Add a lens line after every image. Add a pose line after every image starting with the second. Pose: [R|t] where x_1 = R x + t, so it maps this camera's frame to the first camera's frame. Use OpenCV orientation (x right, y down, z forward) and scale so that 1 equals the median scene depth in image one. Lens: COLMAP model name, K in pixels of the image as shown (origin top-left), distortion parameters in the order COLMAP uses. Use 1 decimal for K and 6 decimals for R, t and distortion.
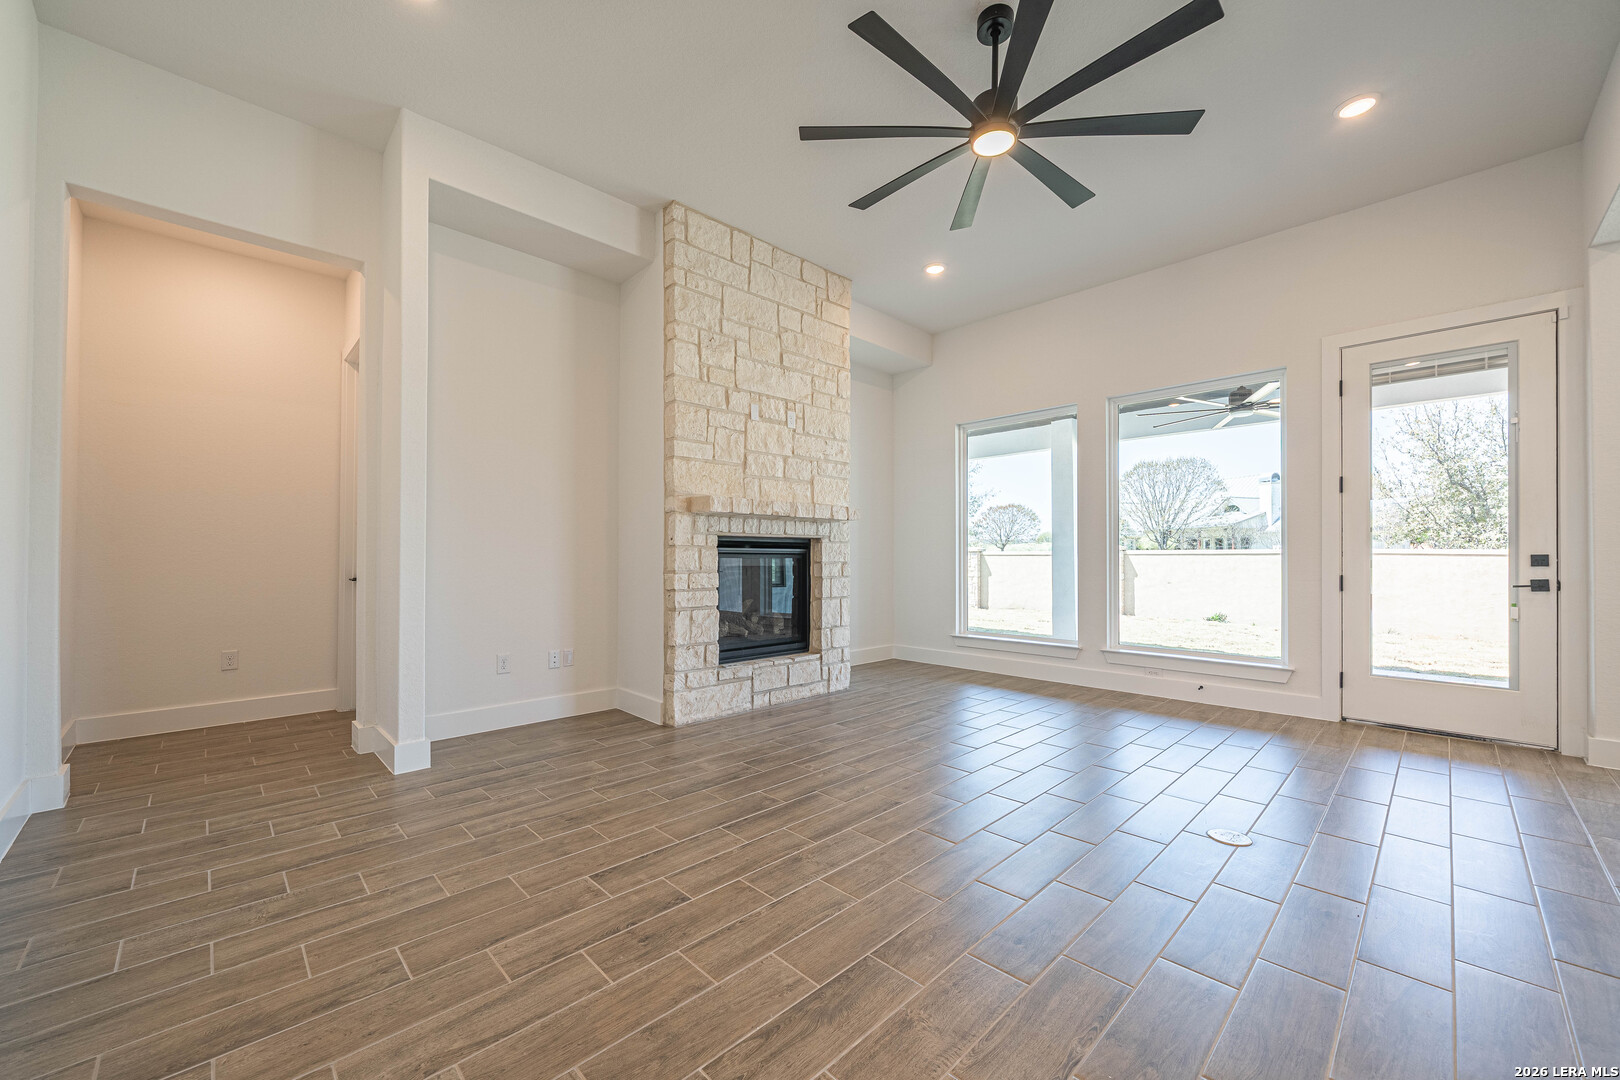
lens RADIAL K [[617.3, 0, 809.2], [0, 617.3, 557.2], [0, 0, 1]] dist [-0.002293, -0.000607]
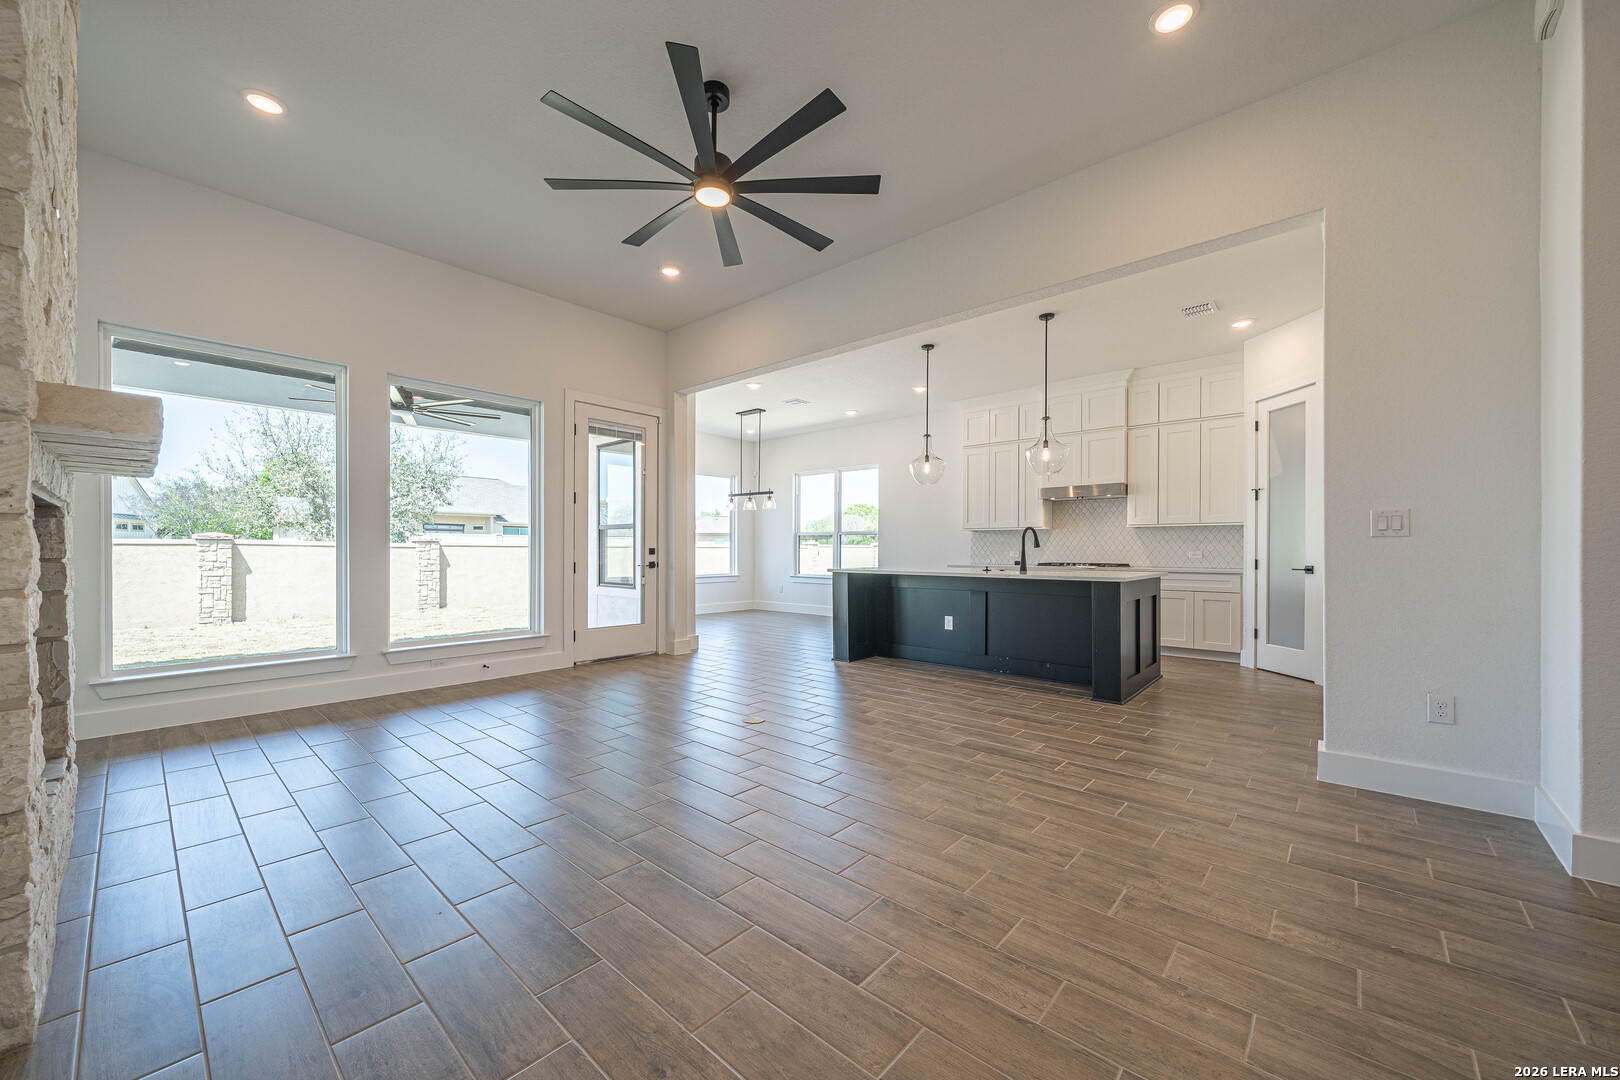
lens RADIAL K [[617.3, 0, 790.8], [0, 617.3, 538.3], [0, 0, 1]] dist [-0.002293, -0.000607]
pose [[-0.054194, 0.020179, 0.998327, -0.530234], [-0.004041, 0.999783, -0.020428, 0.002357], [-0.998522, -0.005141, -0.054101, 0.544398]]
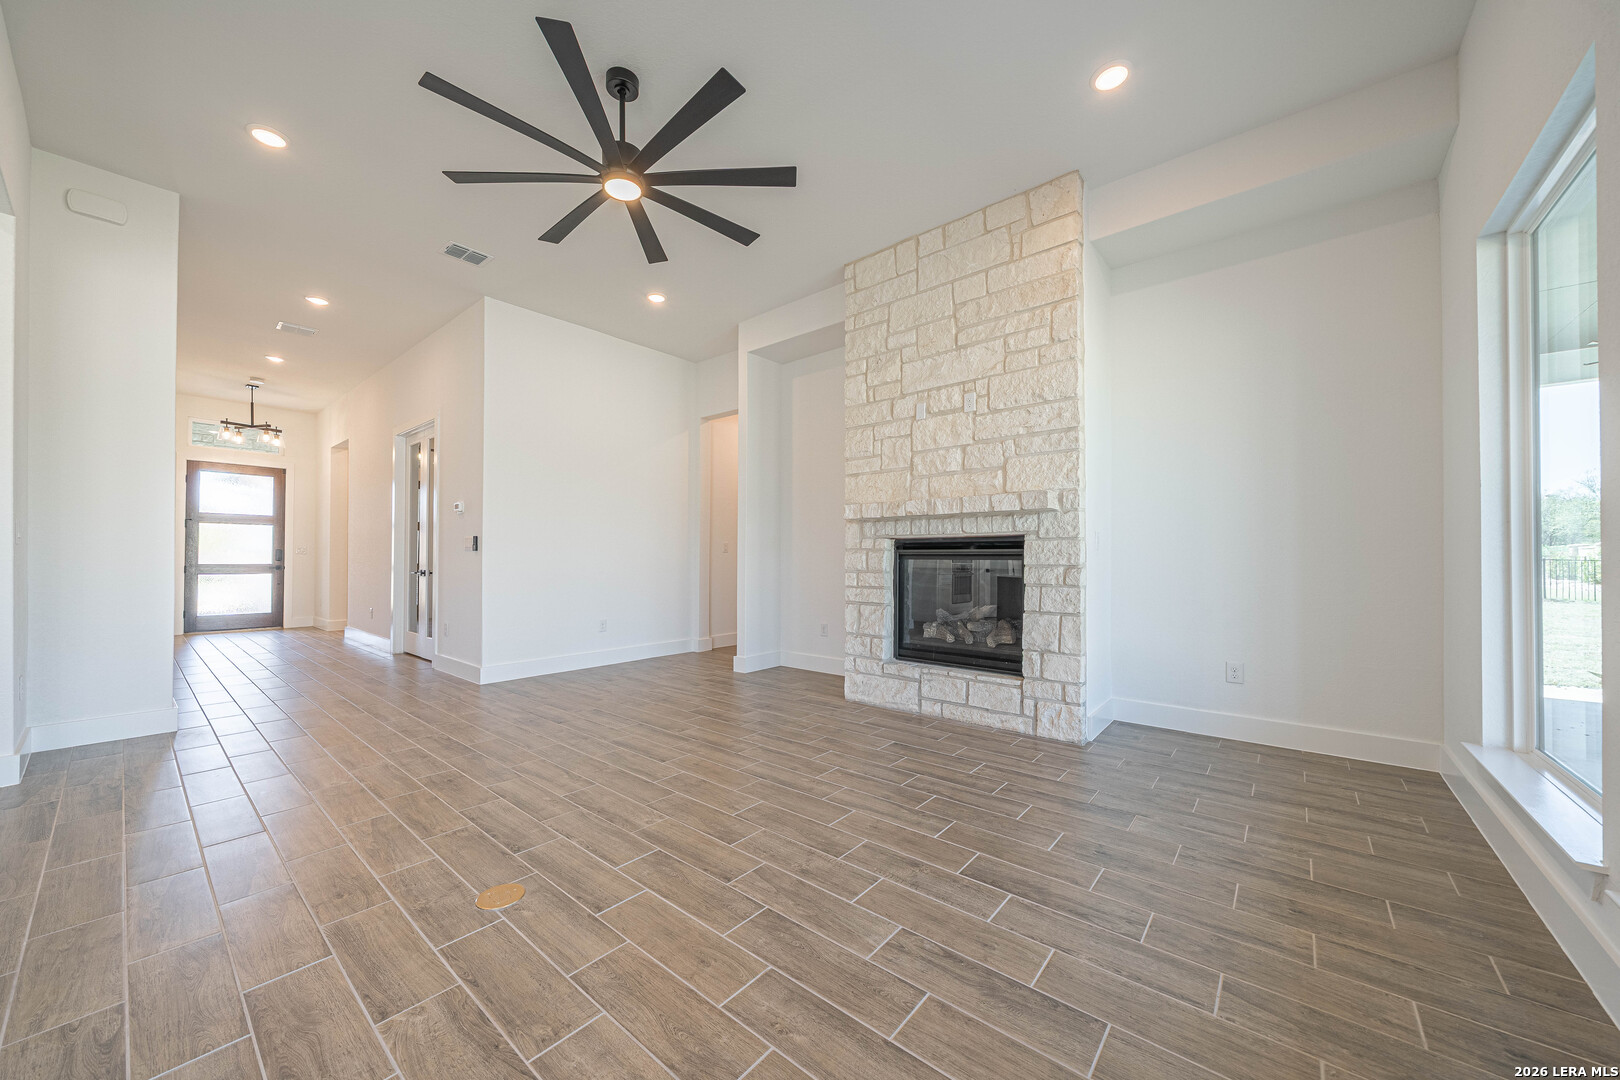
lens RADIAL K [[617.3, 0, 836.1], [0, 617.3, 555.6], [0, 0, 1]] dist [-0.002293, -0.000607]
pose [[0.098078, -0.004893, -0.995167, 0.882811], [-0.000523, 0.999988, -0.004968, -0.000280], [0.995179, 0.001008, 0.098074, 0.774907]]
